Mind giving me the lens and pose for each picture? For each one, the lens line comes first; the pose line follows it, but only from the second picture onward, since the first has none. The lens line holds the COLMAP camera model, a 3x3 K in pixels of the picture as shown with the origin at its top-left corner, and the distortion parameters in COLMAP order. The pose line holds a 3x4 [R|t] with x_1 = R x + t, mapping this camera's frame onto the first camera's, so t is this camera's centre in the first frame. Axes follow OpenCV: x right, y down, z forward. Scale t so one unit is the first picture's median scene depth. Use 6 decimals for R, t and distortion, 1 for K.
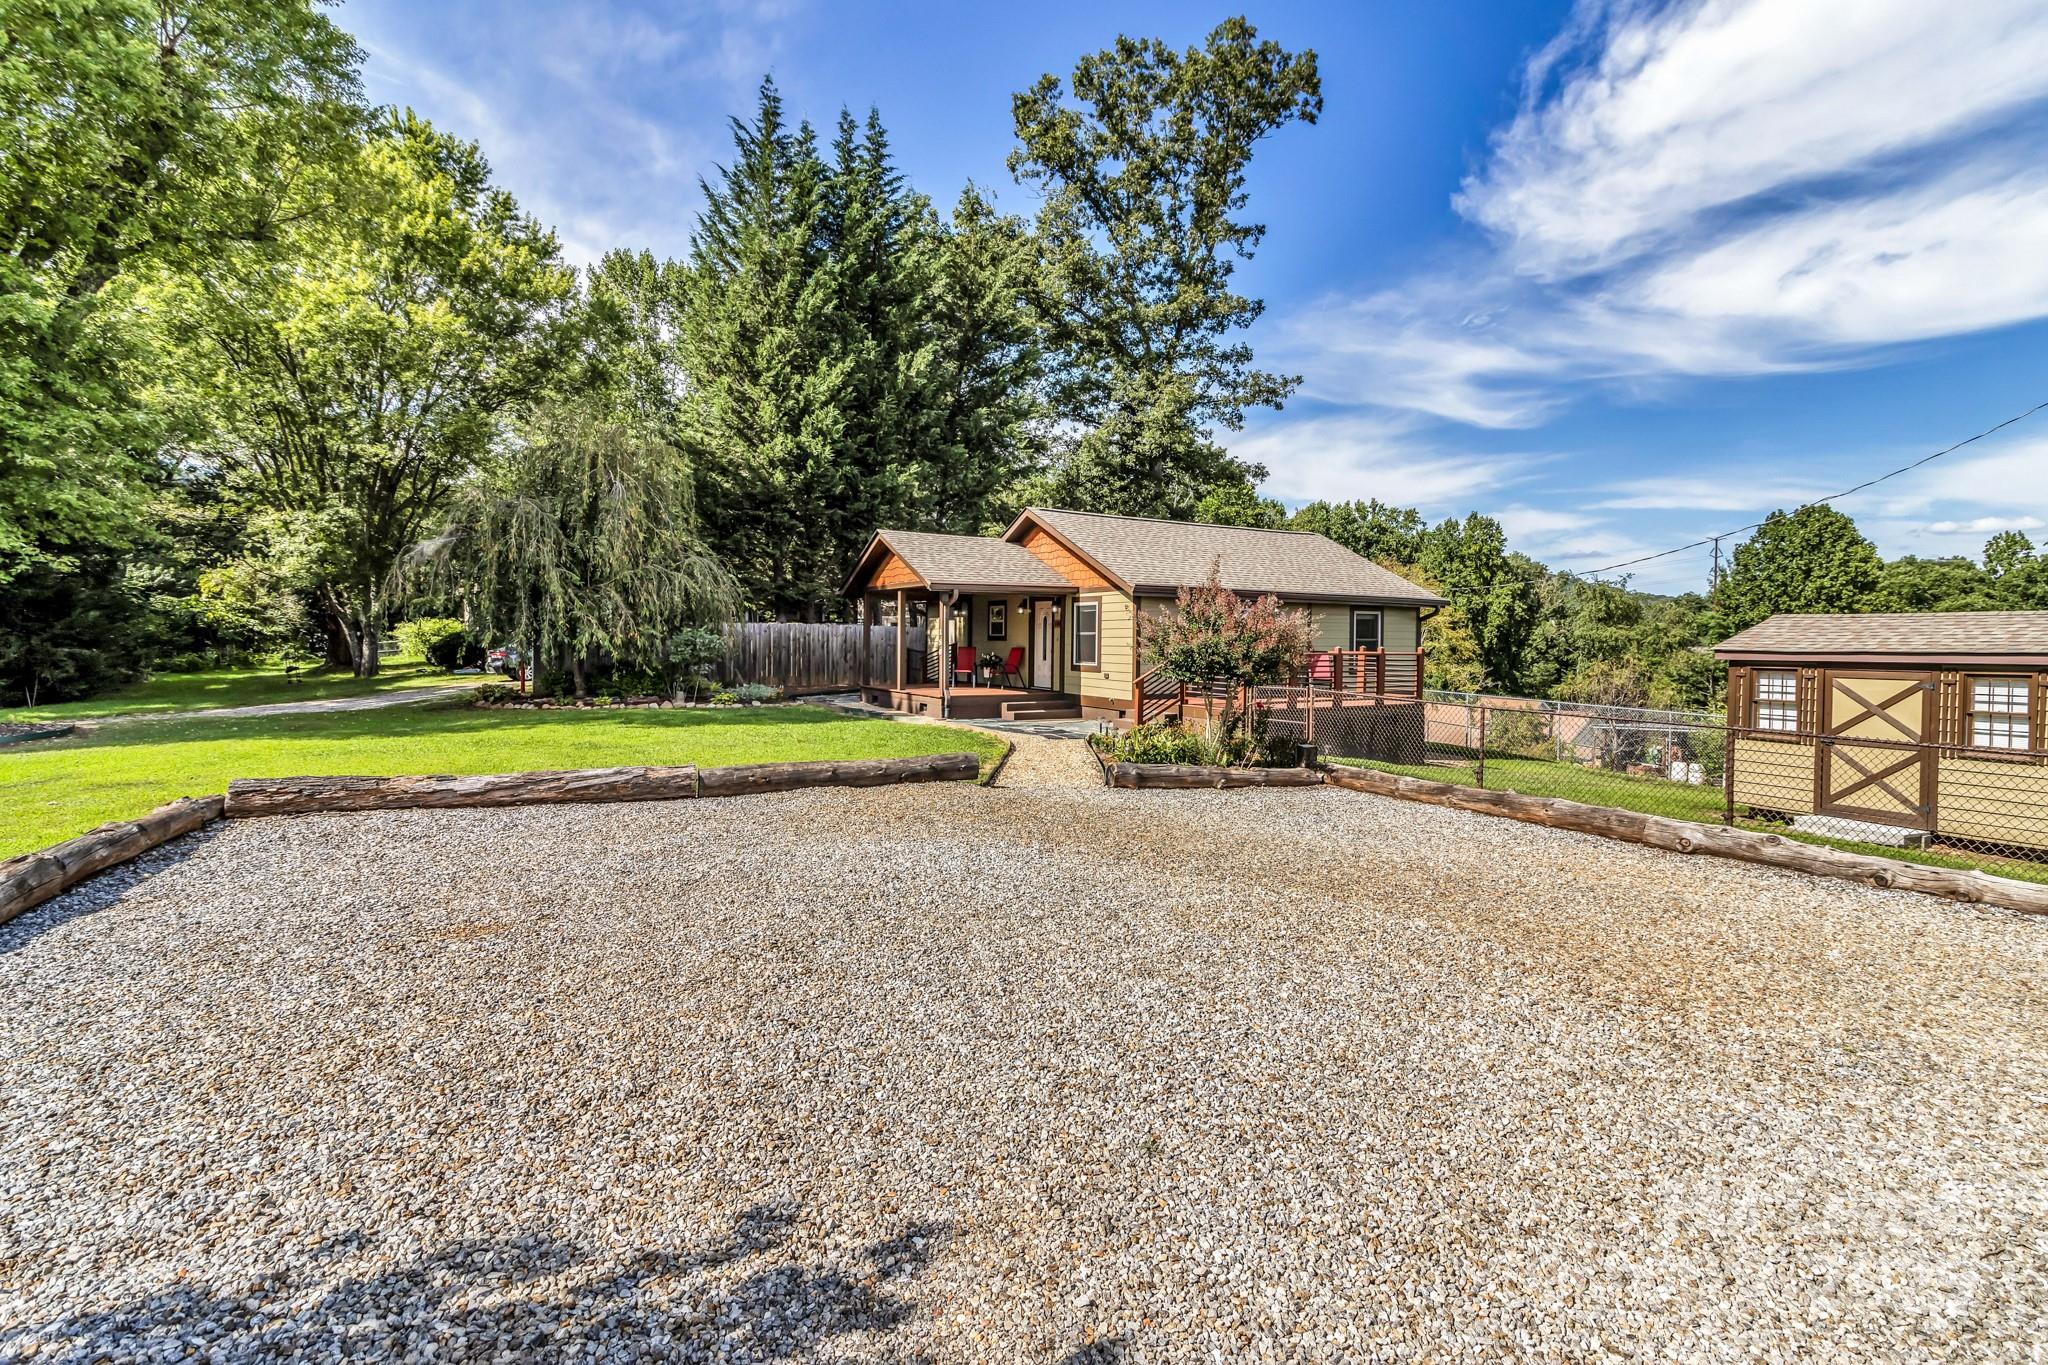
lens RADIAL K [[952.4, 0, 1035.9], [0, 952.4, 660.6], [0, 0, 1]] dist [0.001454, 0.000513]
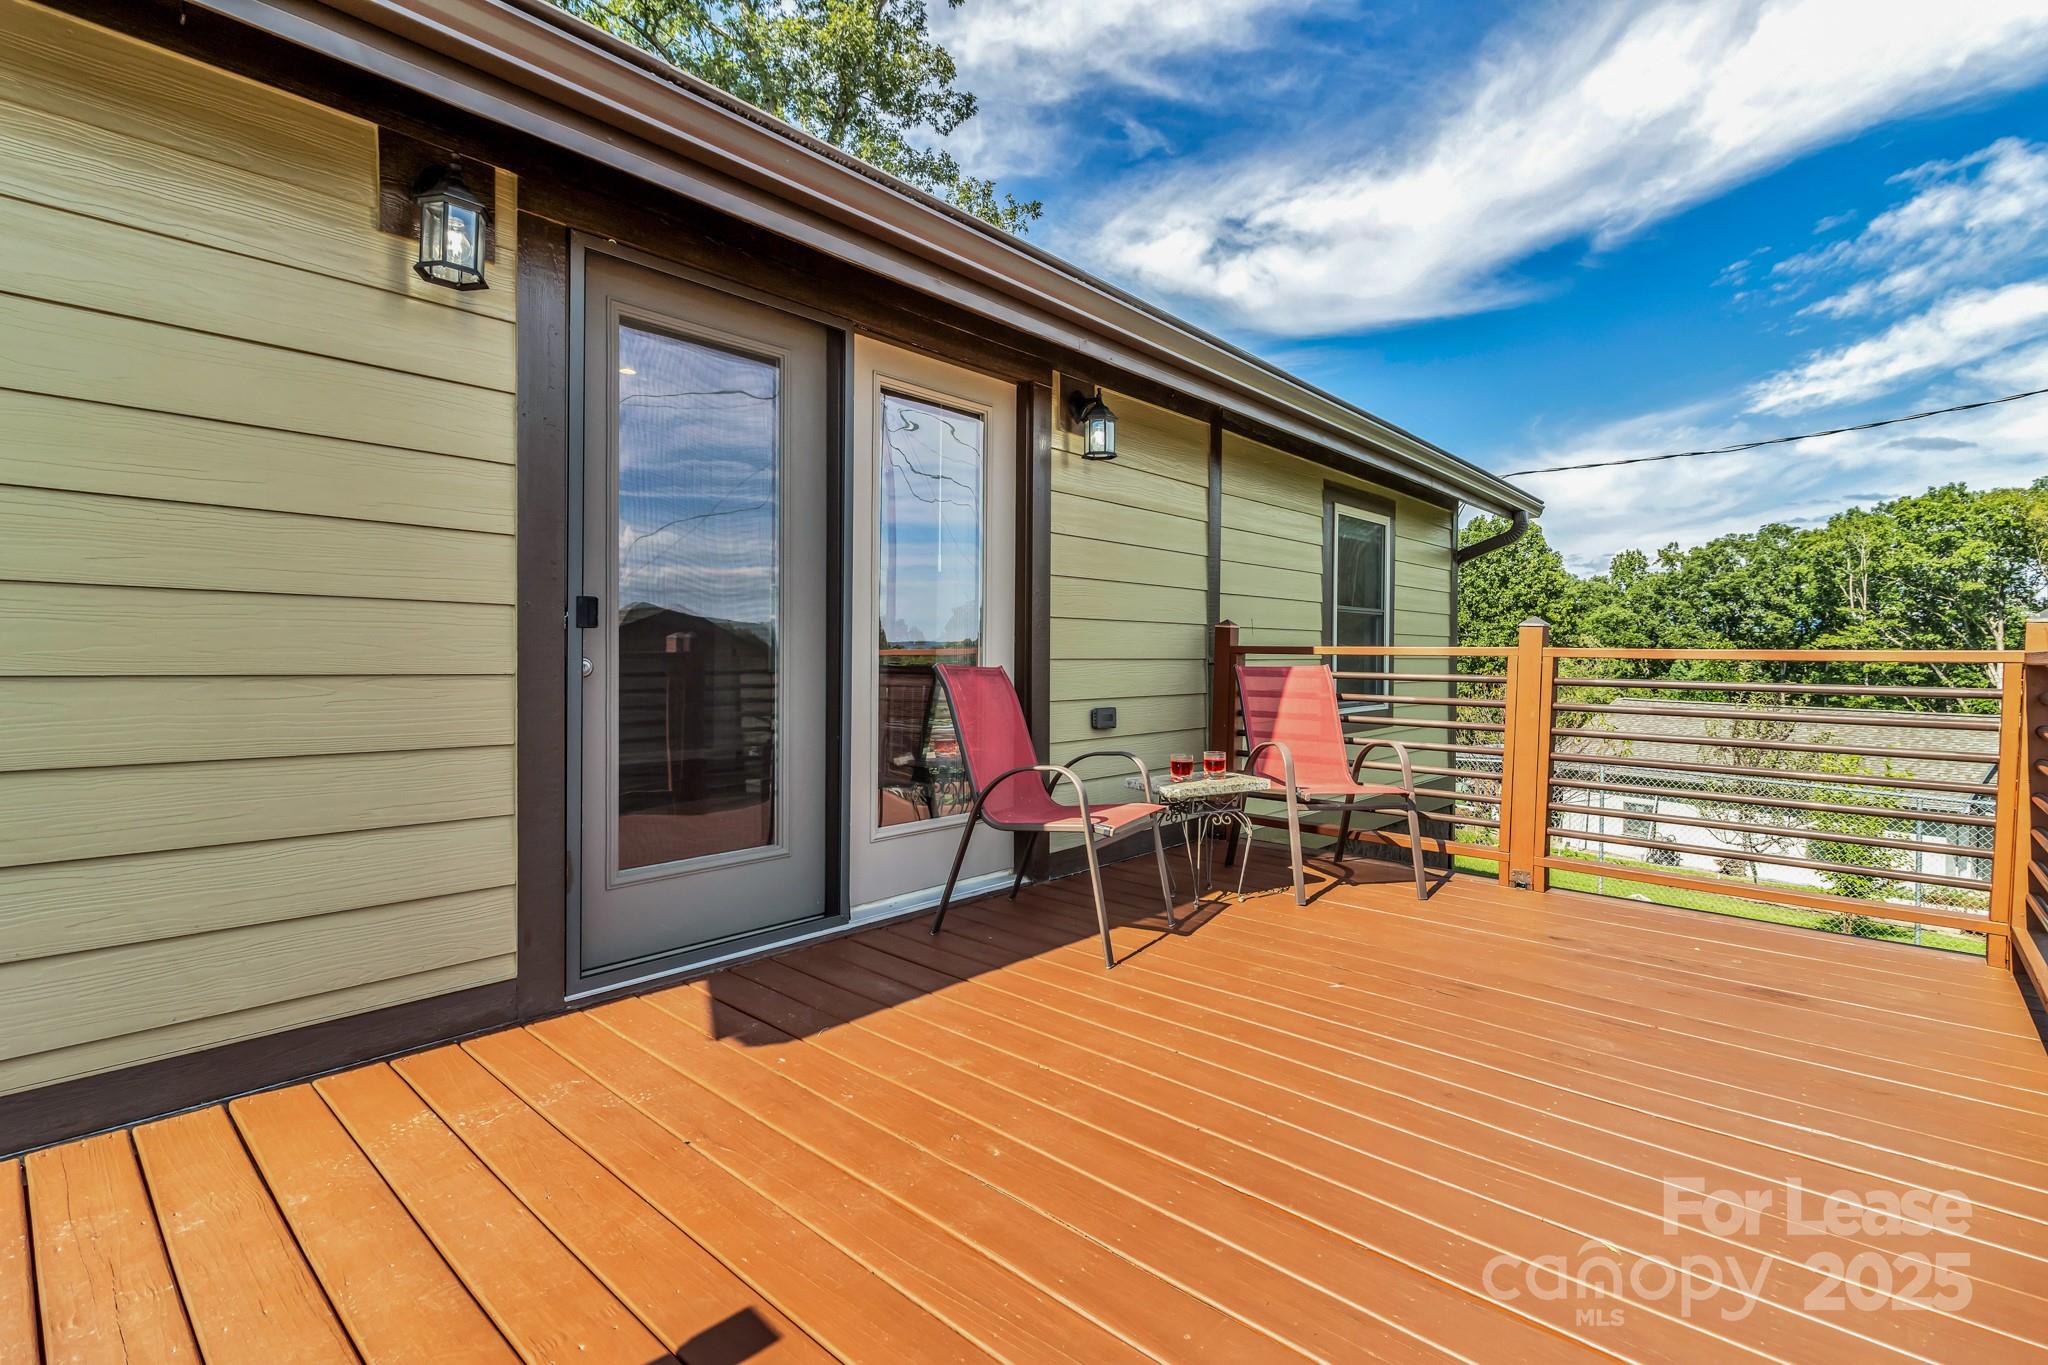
lens RADIAL K [[952.4, 0, 1032.2], [0, 952.4, 675.1], [0, 0, 1]] dist [0.001454, 0.000513]
pose [[0.954084, -0.003751, 0.299516, 0.038508], [0.001625, 0.999972, 0.007347, -0.001058], [-0.299536, -0.006523, 0.954063, 0.167449]]
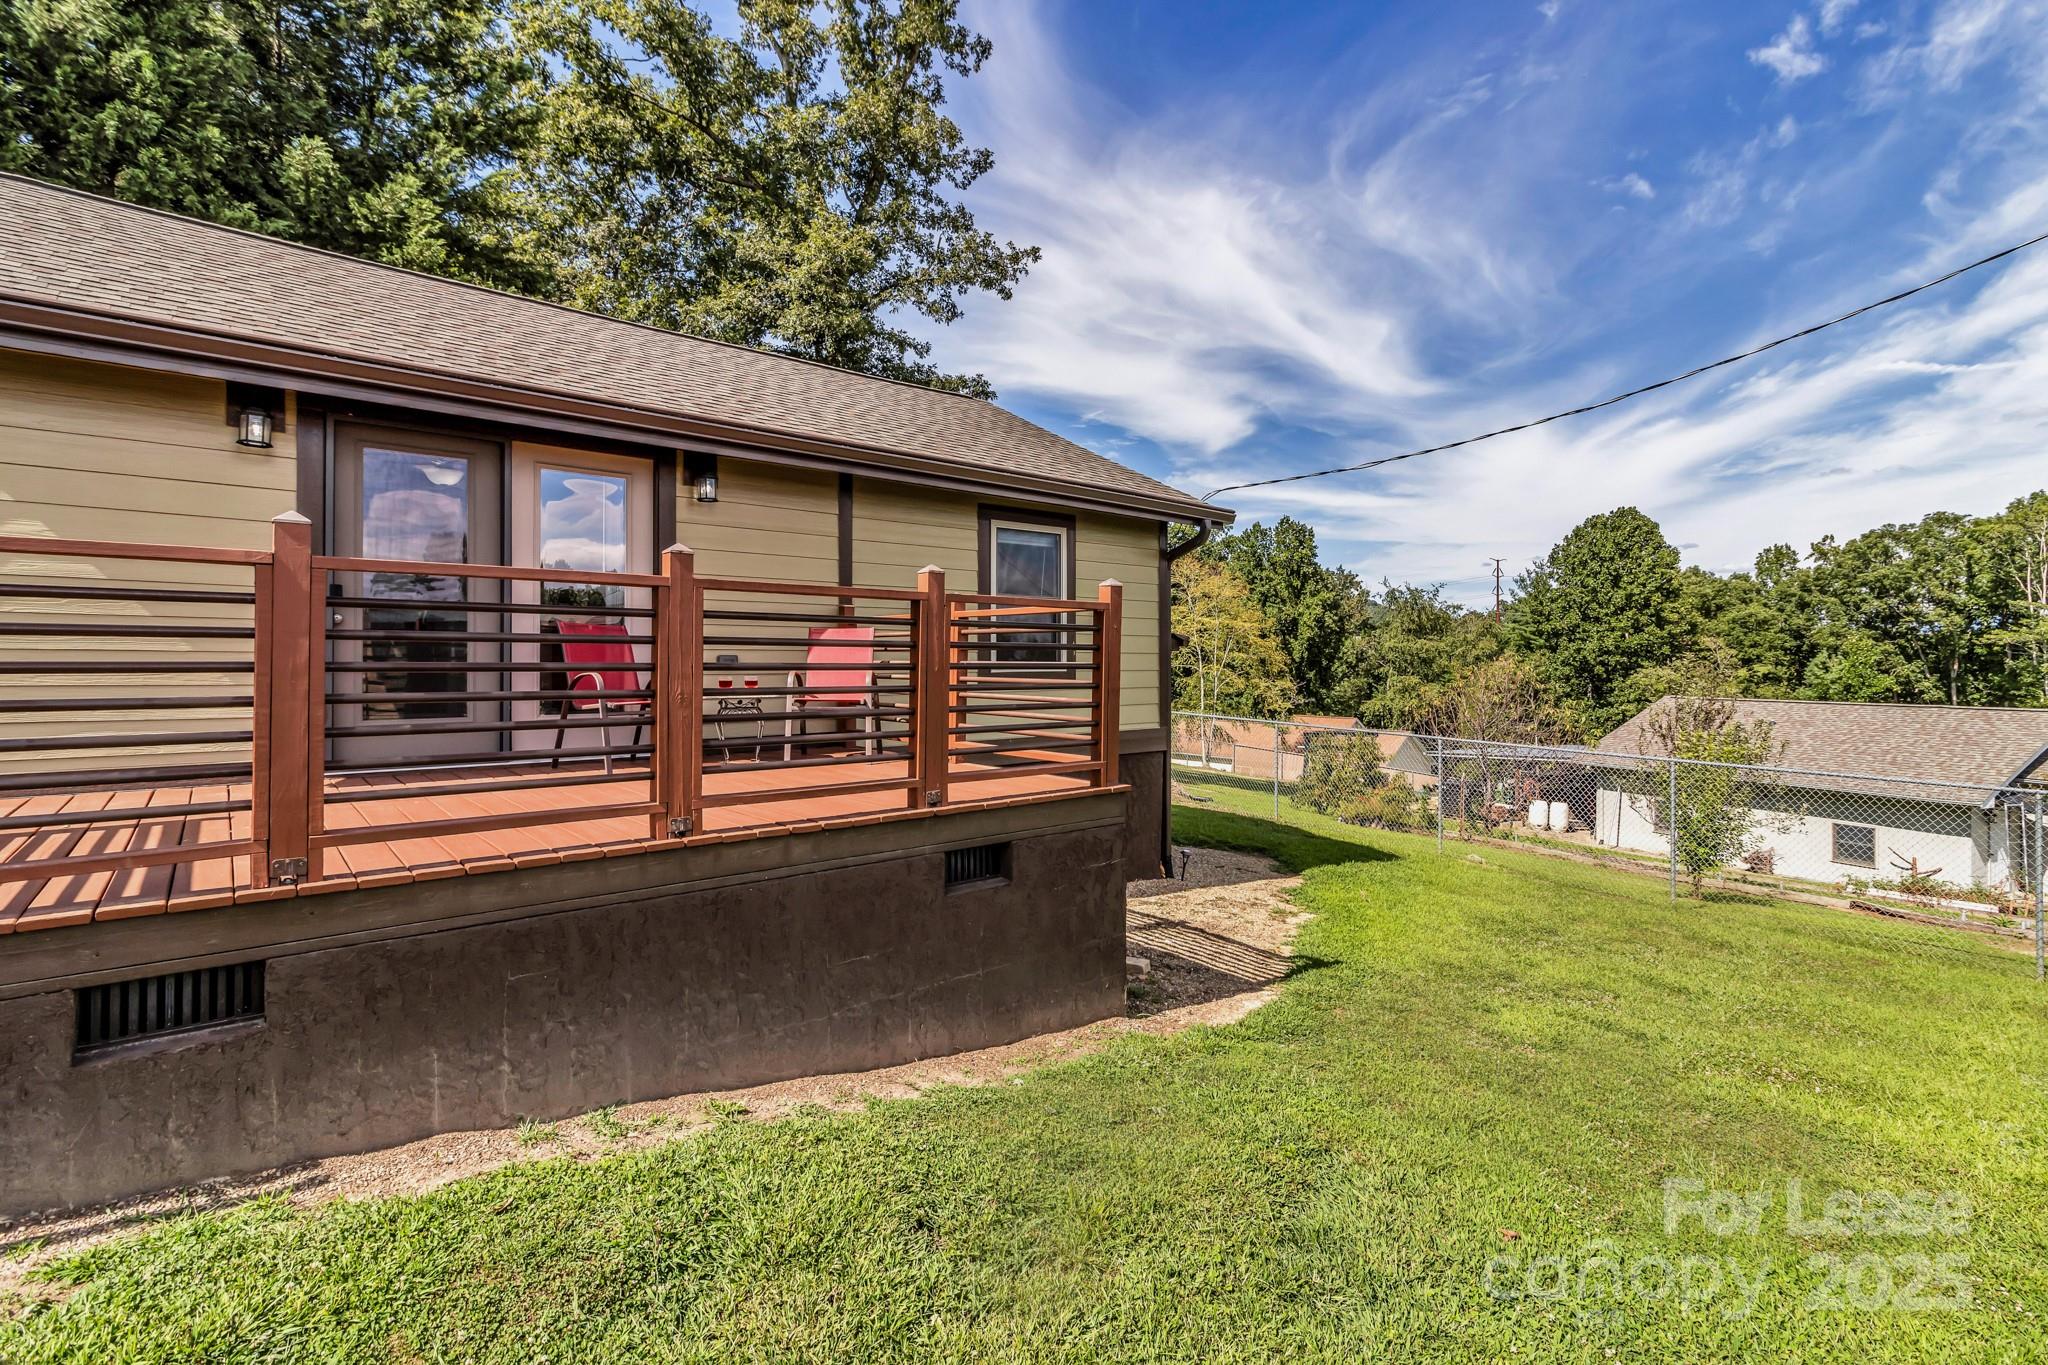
lens RADIAL K [[952.4, 0, 1029.1], [0, 952.4, 677.7], [0, 0, 1]] dist [0.001454, 0.000513]
pose [[0.985658, -0.008871, 0.168523, 0.062627], [0.009536, 0.999950, -0.003135, 0.002586], [-0.168486, 0.004697, 0.985693, 0.137655]]
